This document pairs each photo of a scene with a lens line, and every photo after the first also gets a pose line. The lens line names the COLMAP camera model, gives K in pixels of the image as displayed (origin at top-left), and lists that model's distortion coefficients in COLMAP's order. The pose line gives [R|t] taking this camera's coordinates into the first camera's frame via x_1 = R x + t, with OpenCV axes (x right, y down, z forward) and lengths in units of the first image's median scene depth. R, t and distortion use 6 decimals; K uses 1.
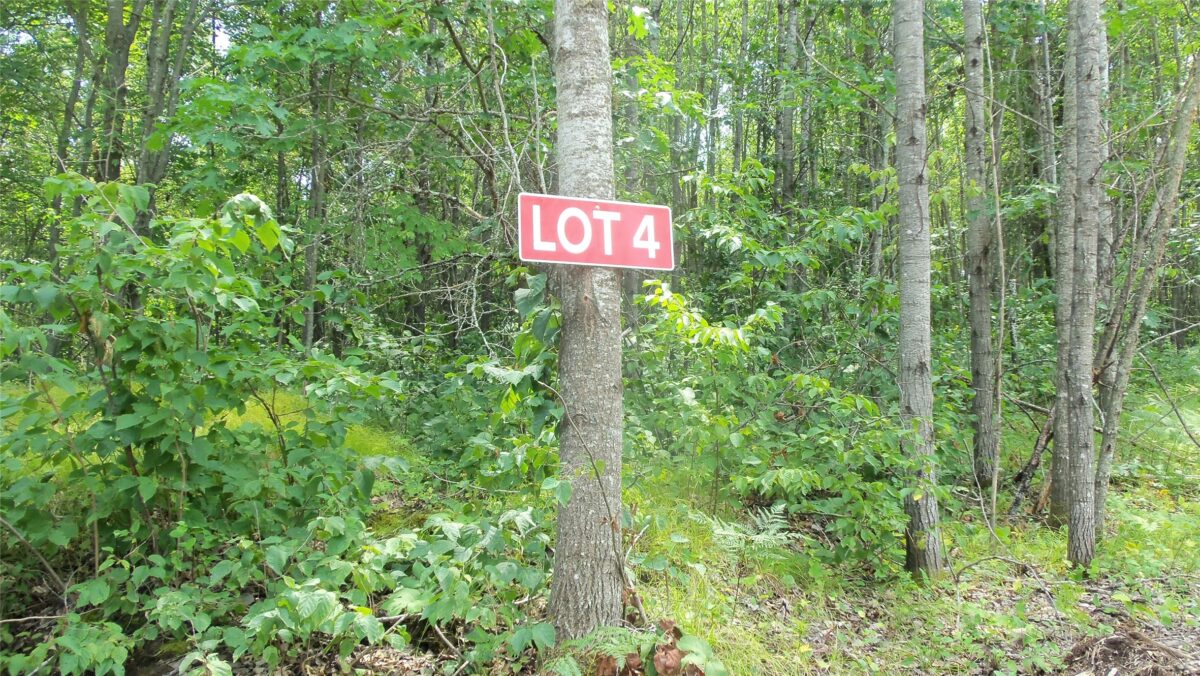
lens RADIAL K [[1019.2, 0, 599.4], [0, 1019.2, 340.5], [0, 0, 1]] dist [-0.008171, -0.007056]
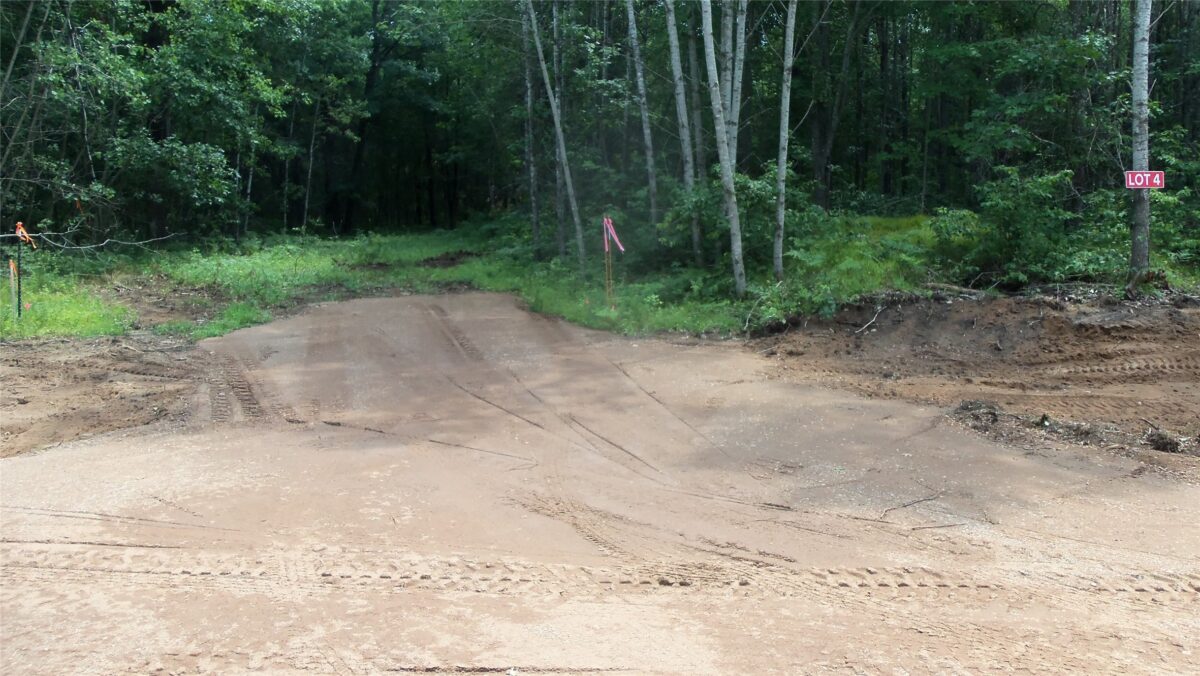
lens RADIAL K [[1019.2, 0, 602.3], [0, 1019.2, 335.5], [0, 0, 1]] dist [-0.008171, -0.007056]
pose [[0.948612, 0.020565, -0.315771, -0.749534], [0.033045, 0.985992, 0.163484, -0.220028], [0.314710, -0.165517, 0.934645, -3.545070]]
